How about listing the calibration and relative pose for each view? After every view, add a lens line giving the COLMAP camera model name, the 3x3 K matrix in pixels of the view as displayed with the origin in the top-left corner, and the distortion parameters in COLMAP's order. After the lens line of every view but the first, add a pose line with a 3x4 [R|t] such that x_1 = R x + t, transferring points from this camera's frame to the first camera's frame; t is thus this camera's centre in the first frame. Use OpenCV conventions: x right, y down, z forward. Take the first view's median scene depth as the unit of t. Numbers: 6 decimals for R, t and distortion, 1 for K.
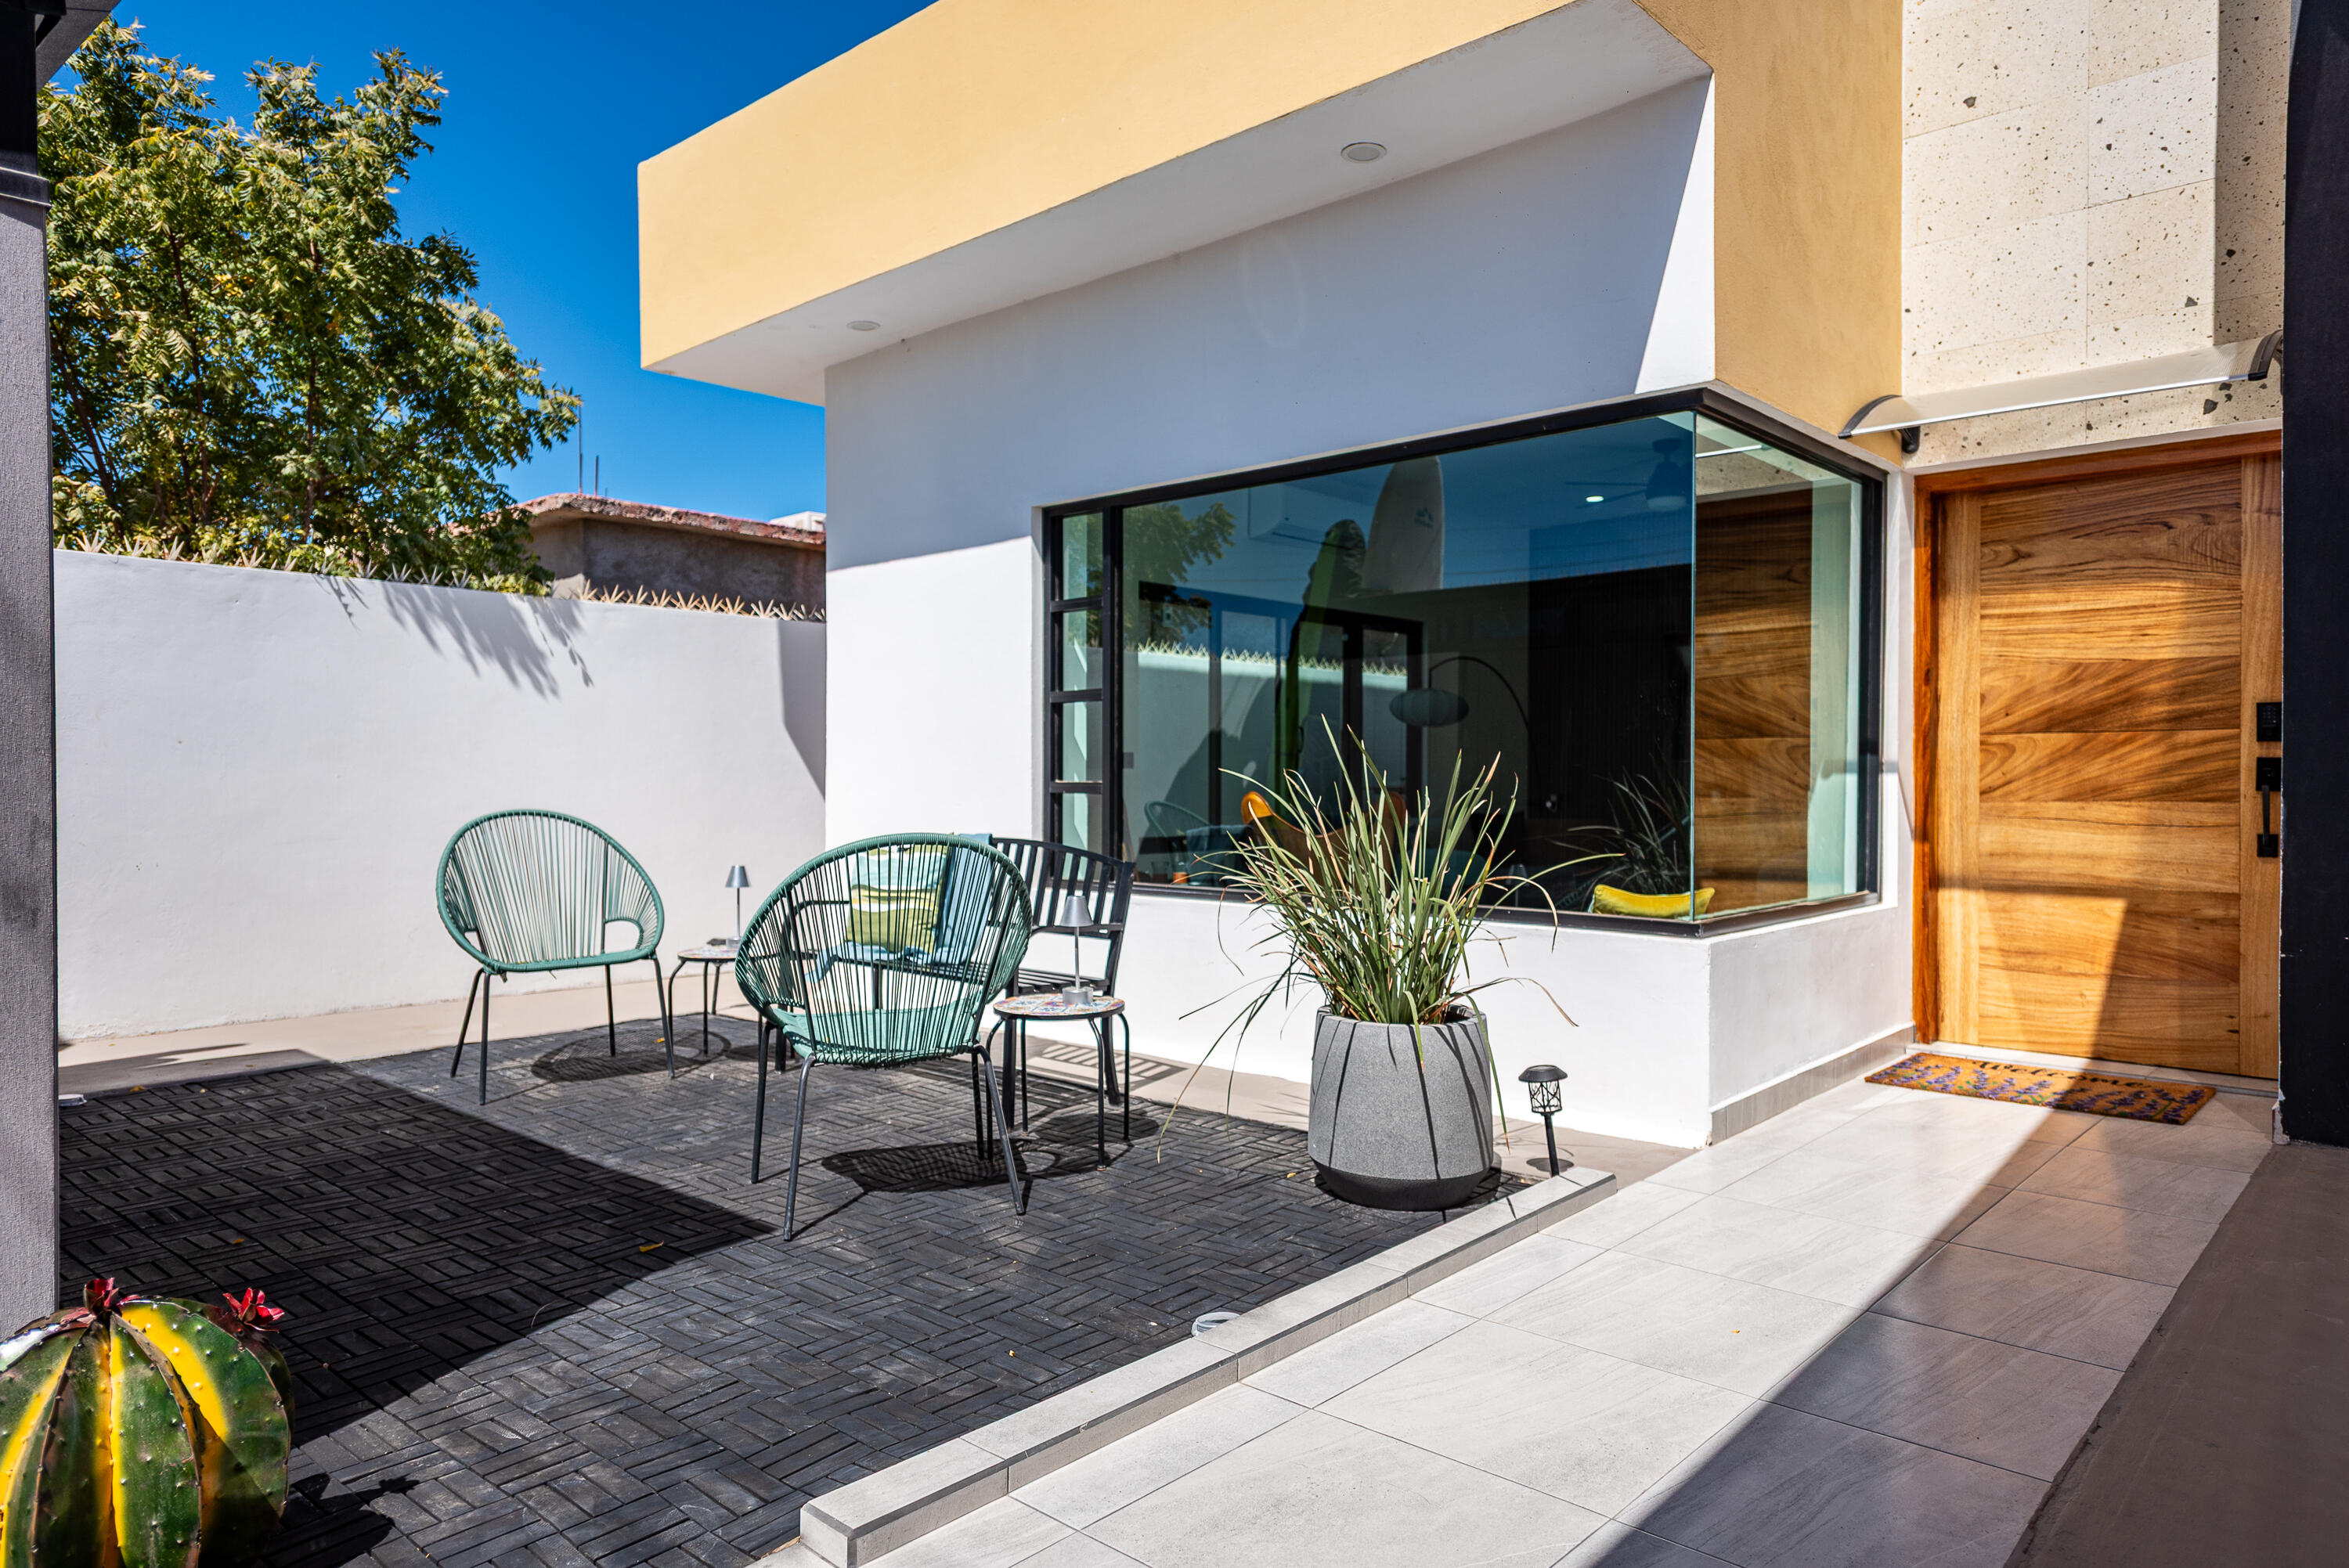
lens RADIAL K [[1491.2, 0, 1178.6], [0, 1491.2, 770.2], [0, 0, 1]] dist [0.019102, 0.001971]
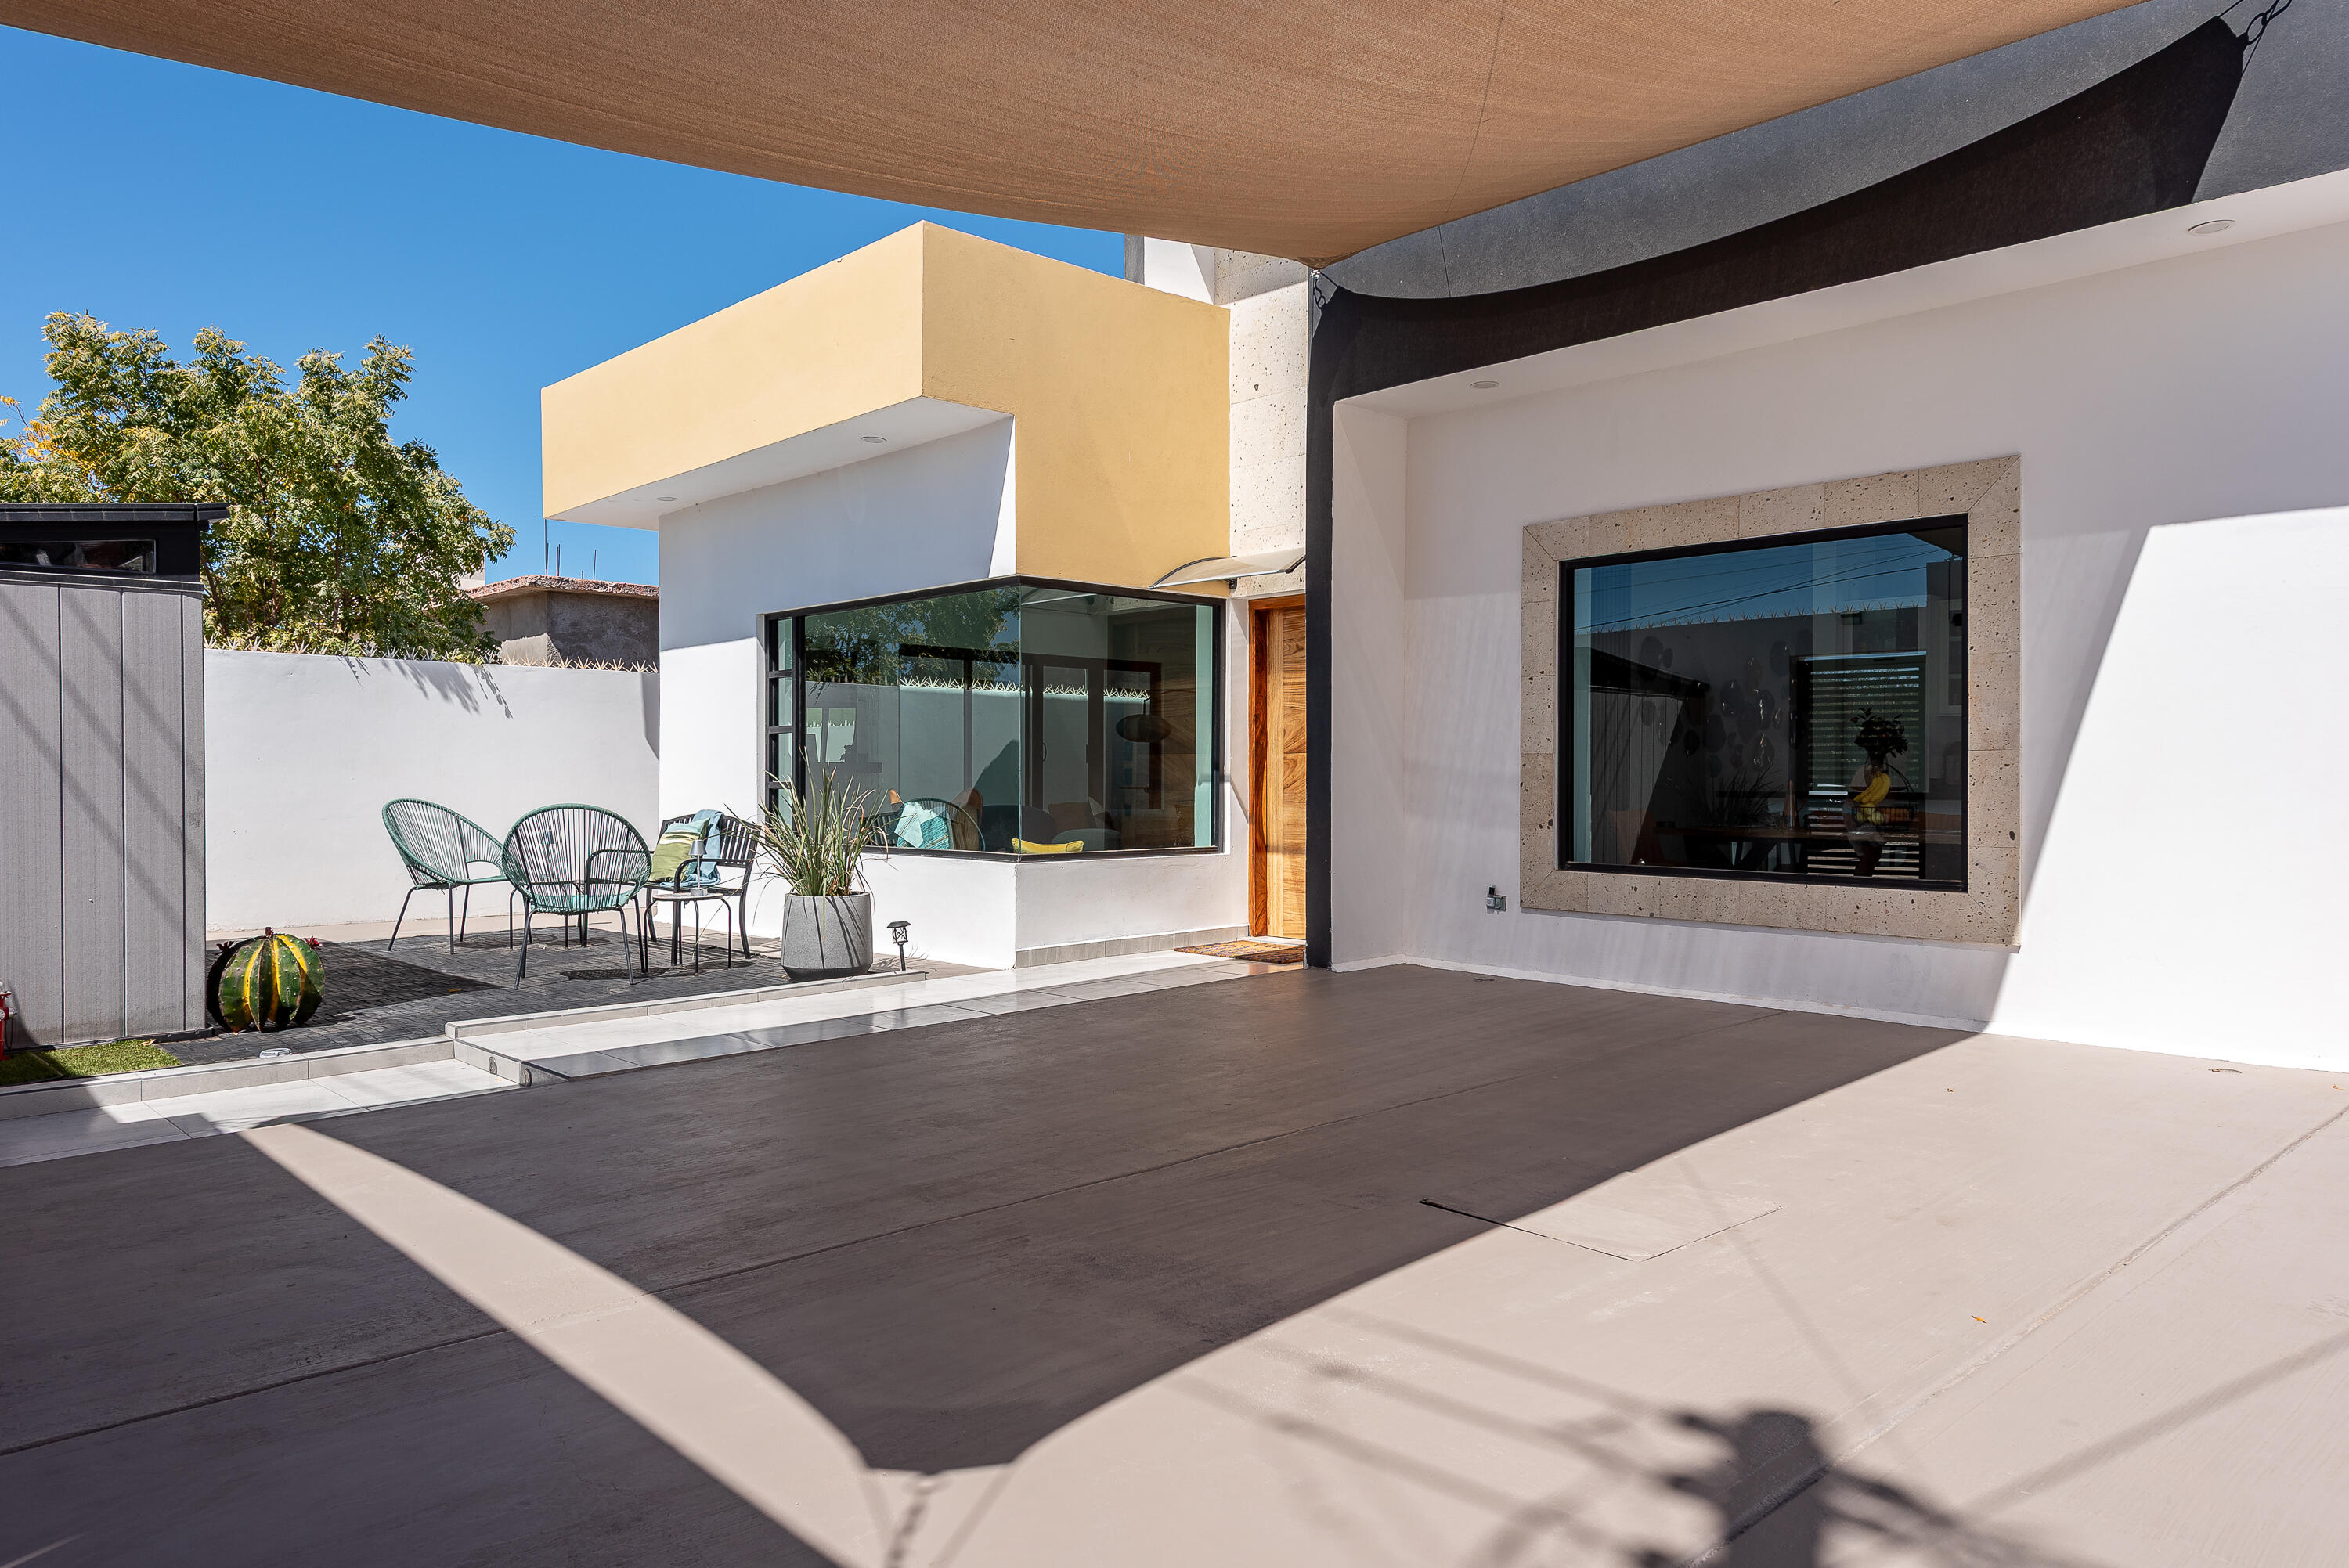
lens RADIAL K [[1563.6, 0, 1175.6], [0, 1563.6, 791.5], [0, 0, 1]] dist [0.038453, -0.027340]
pose [[0.997522, 0.000370, -0.070355, 0.479044], [0.000400, 0.999940, 0.010925, -0.000810], [0.070355, -0.010926, 0.997462, -0.684999]]
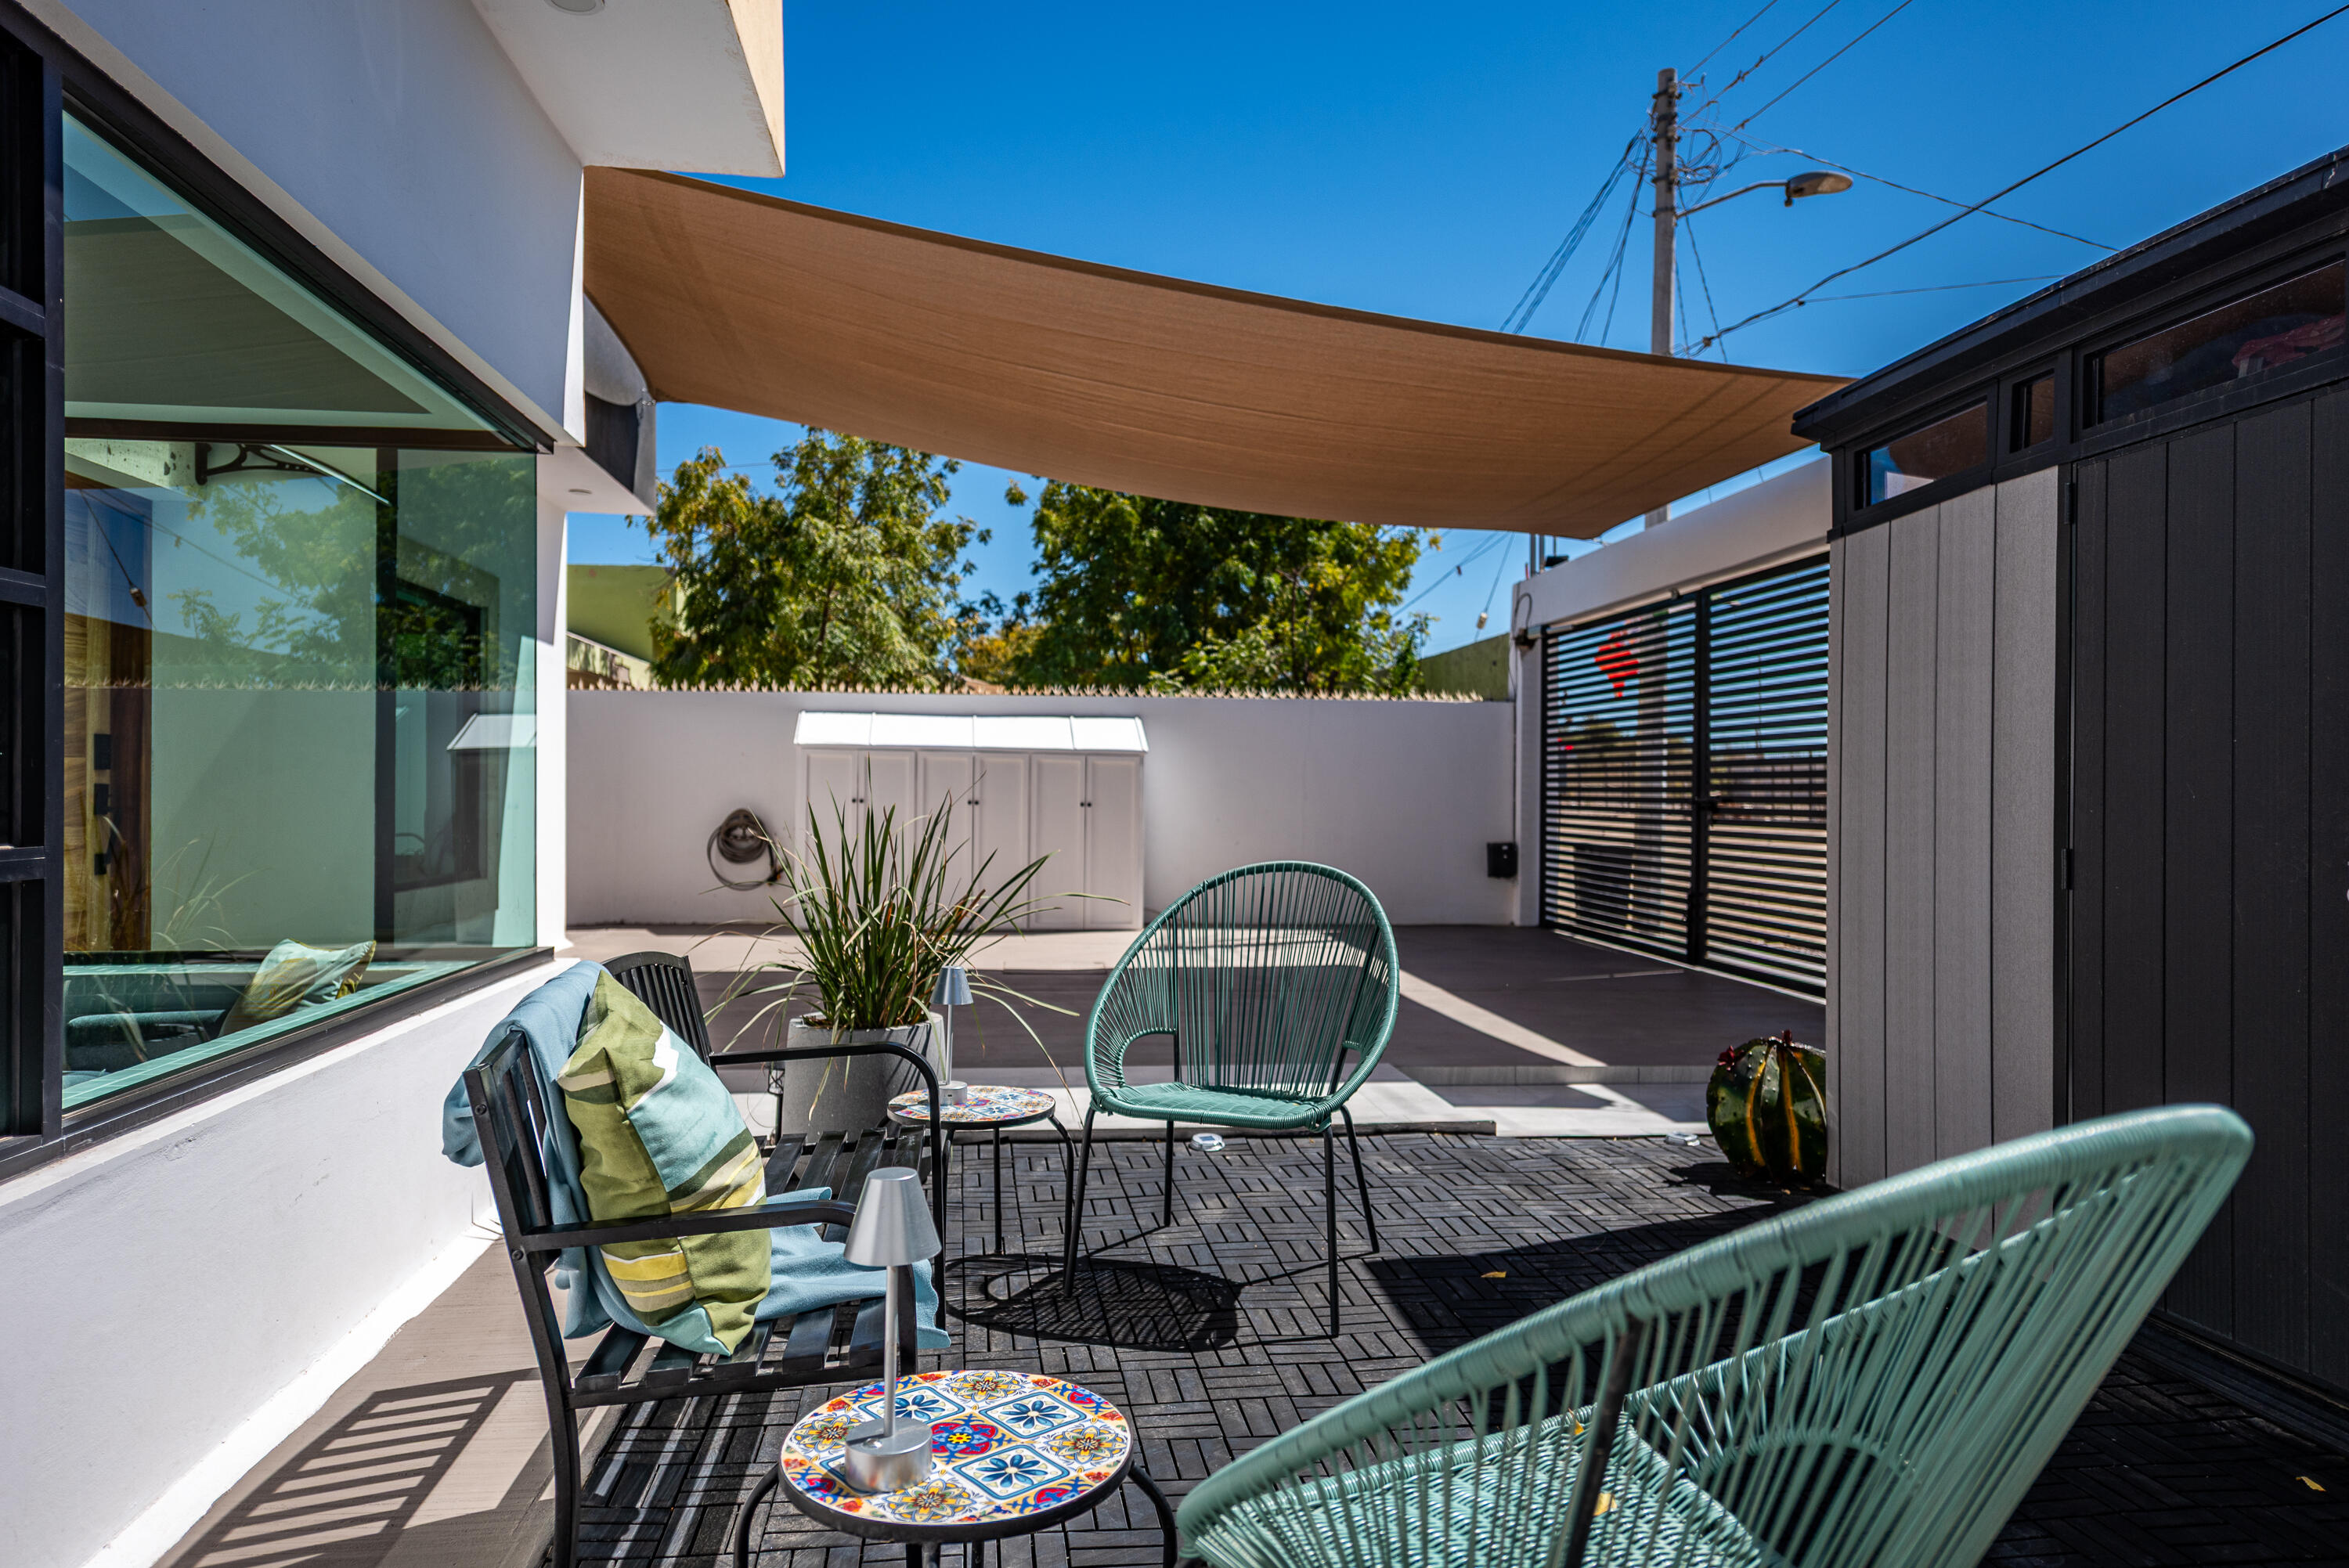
lens RADIAL K [[1491.2, 0, 1178.6], [0, 1491.2, 770.2], [0, 0, 1]] dist [0.019102, 0.001971]
pose [[-0.771205, 0.001942, 0.636584, -0.465096], [-0.004976, 0.999946, -0.009080, -0.009841], [-0.636567, -0.010170, -0.771154, 1.069086]]
